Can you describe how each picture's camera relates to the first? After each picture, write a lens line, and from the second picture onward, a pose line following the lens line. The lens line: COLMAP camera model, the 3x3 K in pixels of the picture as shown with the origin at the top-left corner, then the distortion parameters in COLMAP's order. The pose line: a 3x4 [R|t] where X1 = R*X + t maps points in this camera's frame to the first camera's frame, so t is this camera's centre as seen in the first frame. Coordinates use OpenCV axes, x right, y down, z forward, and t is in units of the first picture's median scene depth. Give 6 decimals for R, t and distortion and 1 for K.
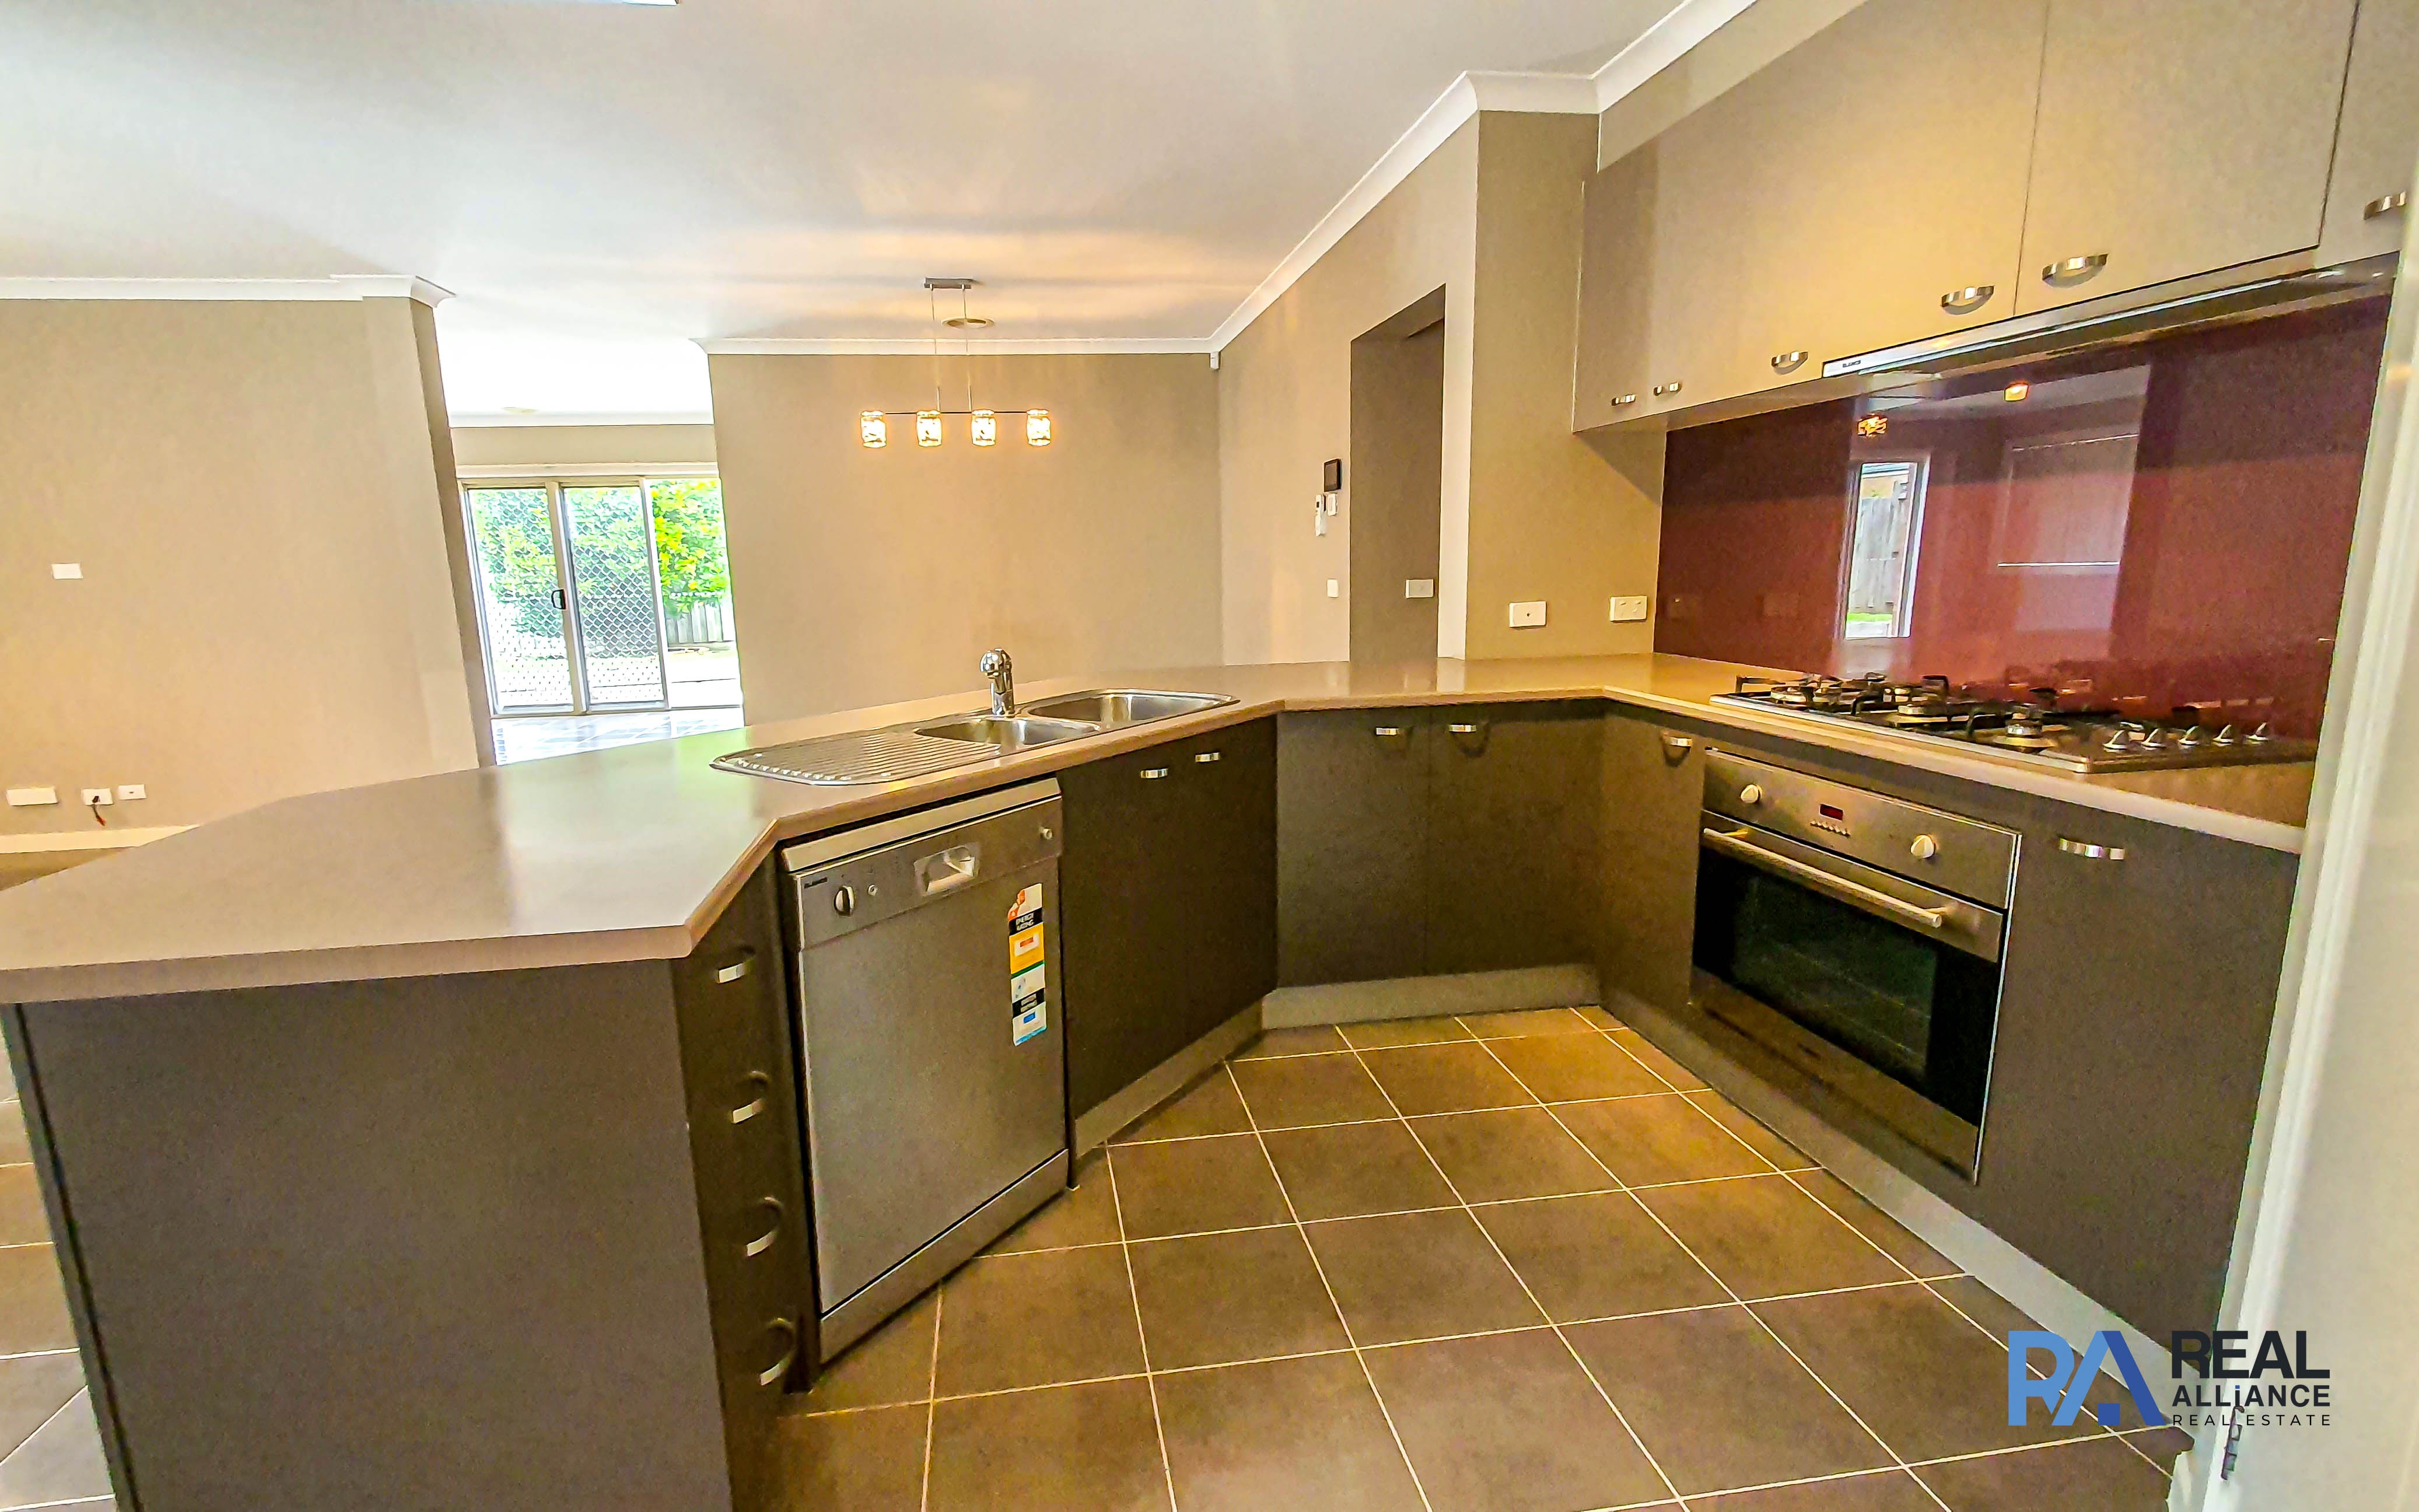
lens RADIAL K [[1067.5, 0, 1171.3], [0, 1067.5, 759.9], [0, 0, 1]] dist [-0.002945, -0.001024]
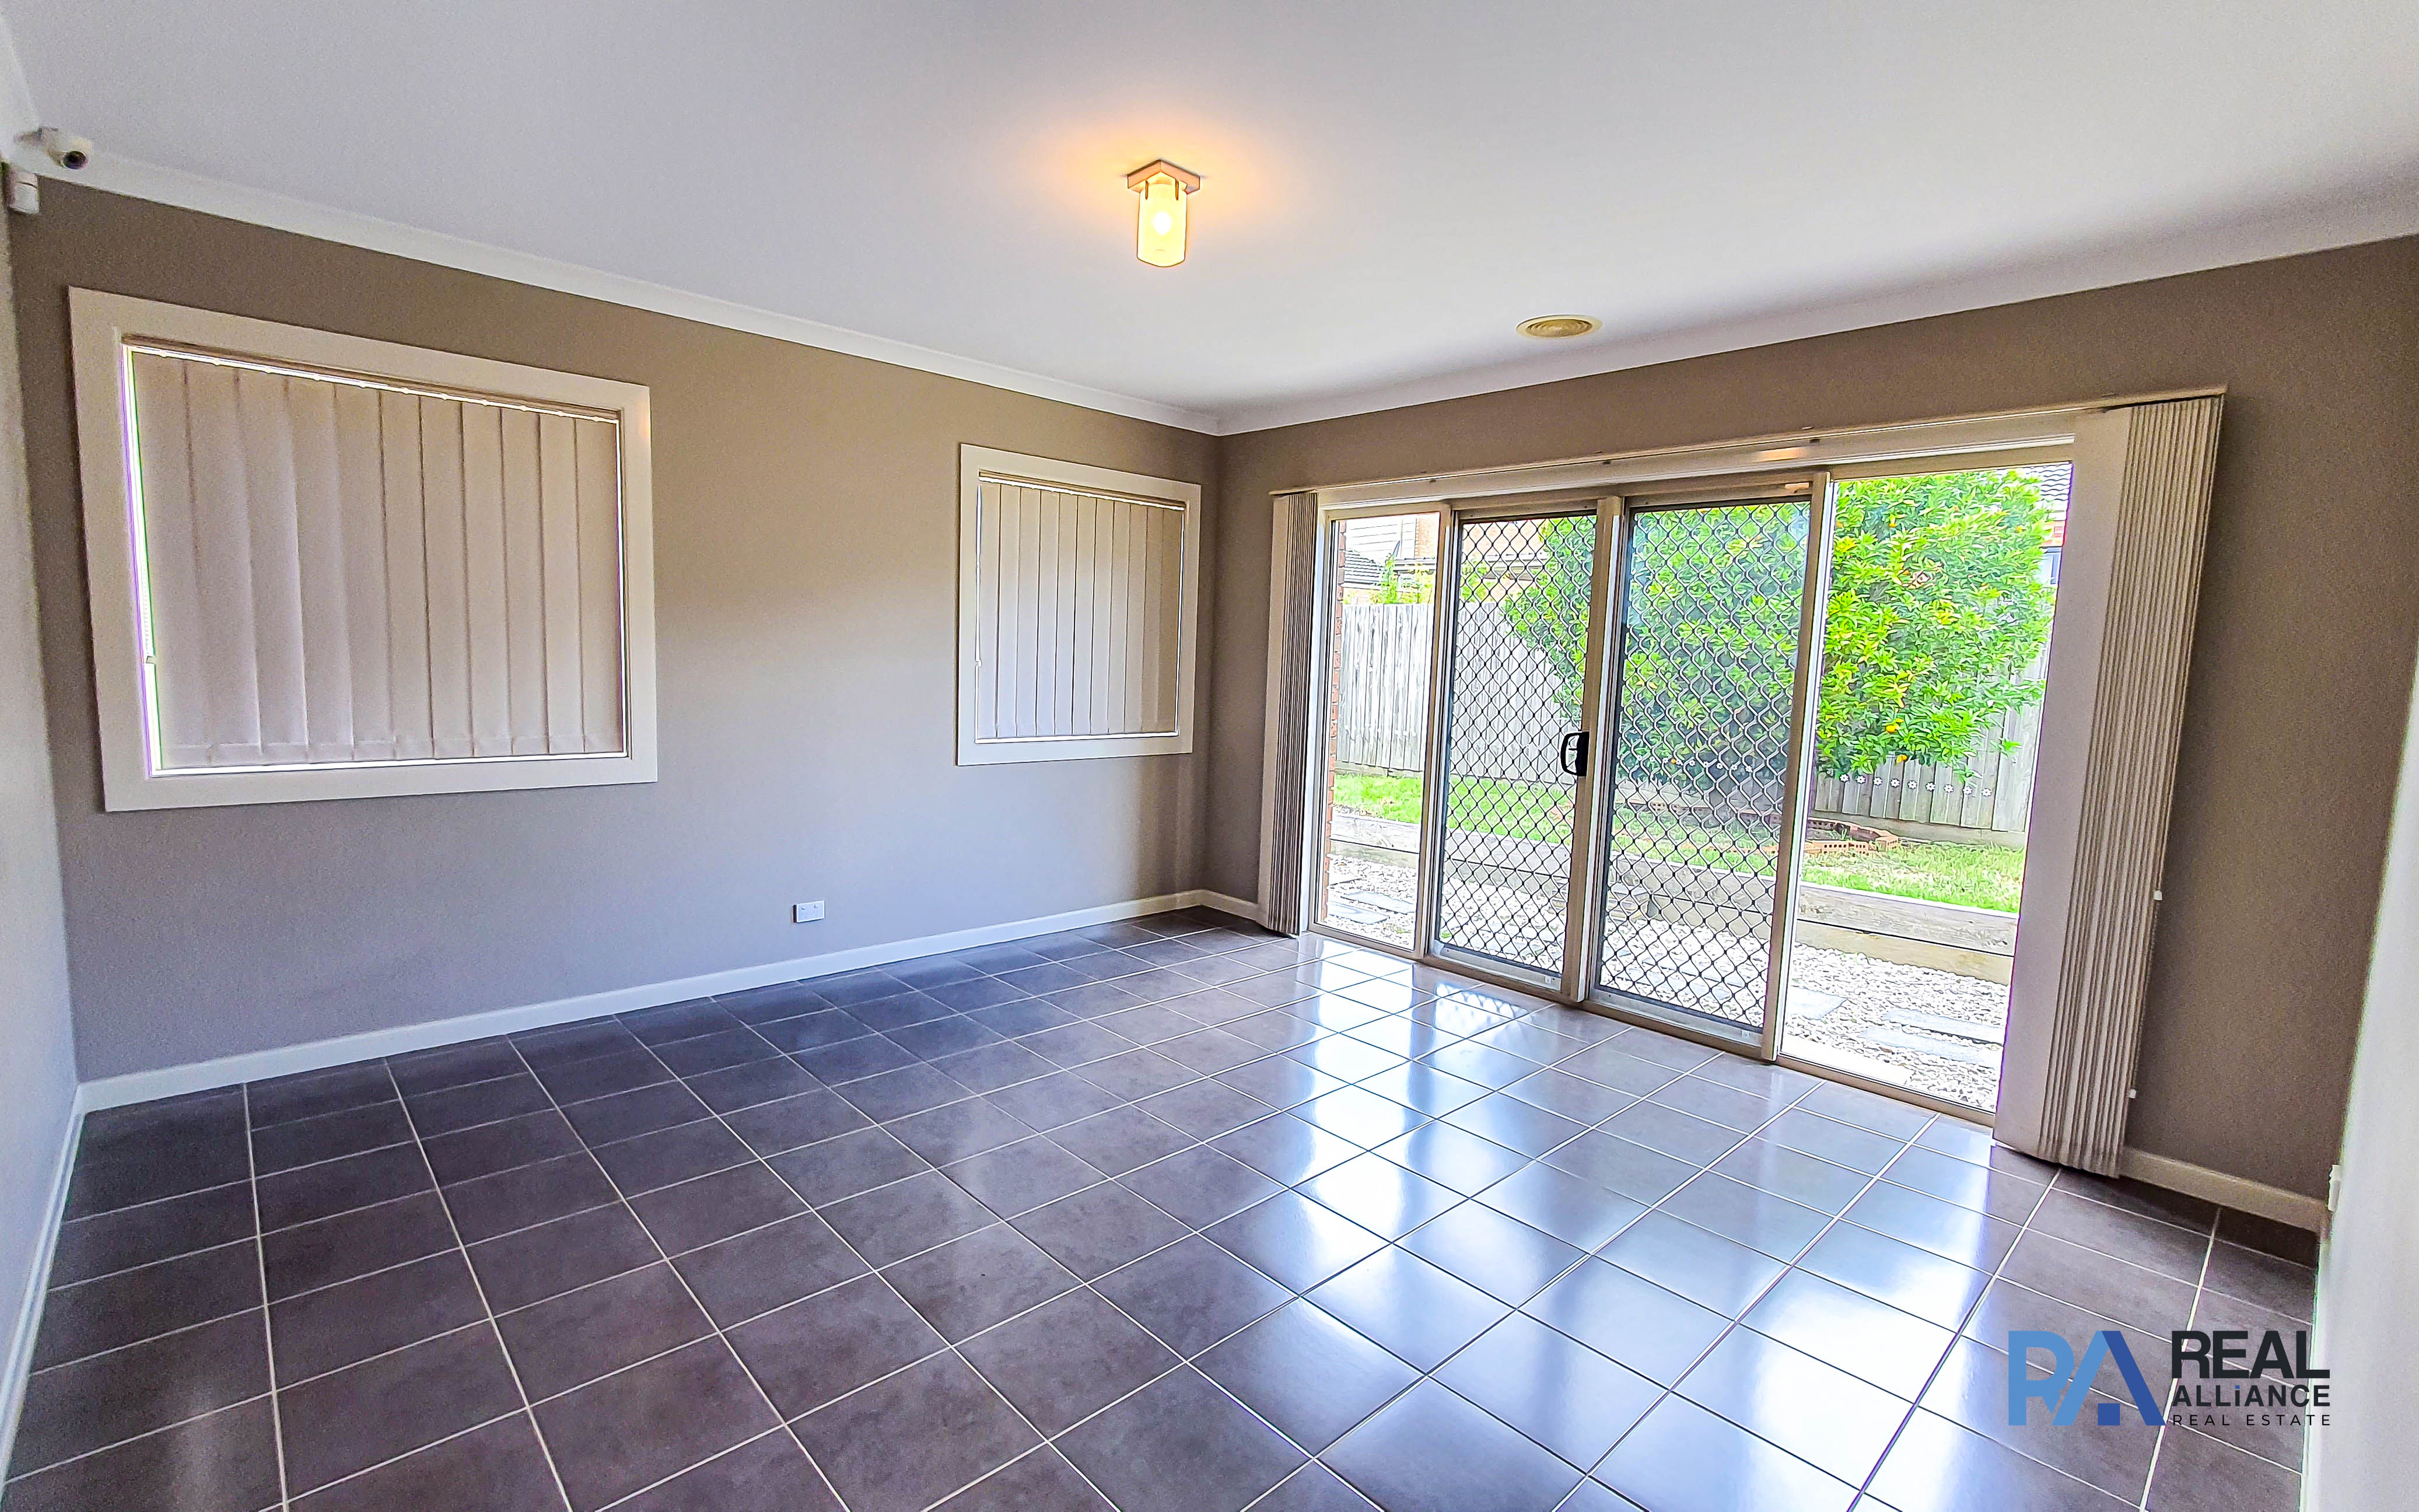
lens RADIAL K [[1067.5, 0, 1171.3], [0, 1067.5, 759.9], [0, 0, 1]] dist [-0.002945, -0.001024]
pose [[0.539574, 0.127116, -0.832287, -0.224253], [-0.199115, 0.979761, 0.020553, -0.095686], [0.818054, 0.154631, 0.553964, 0.472221]]
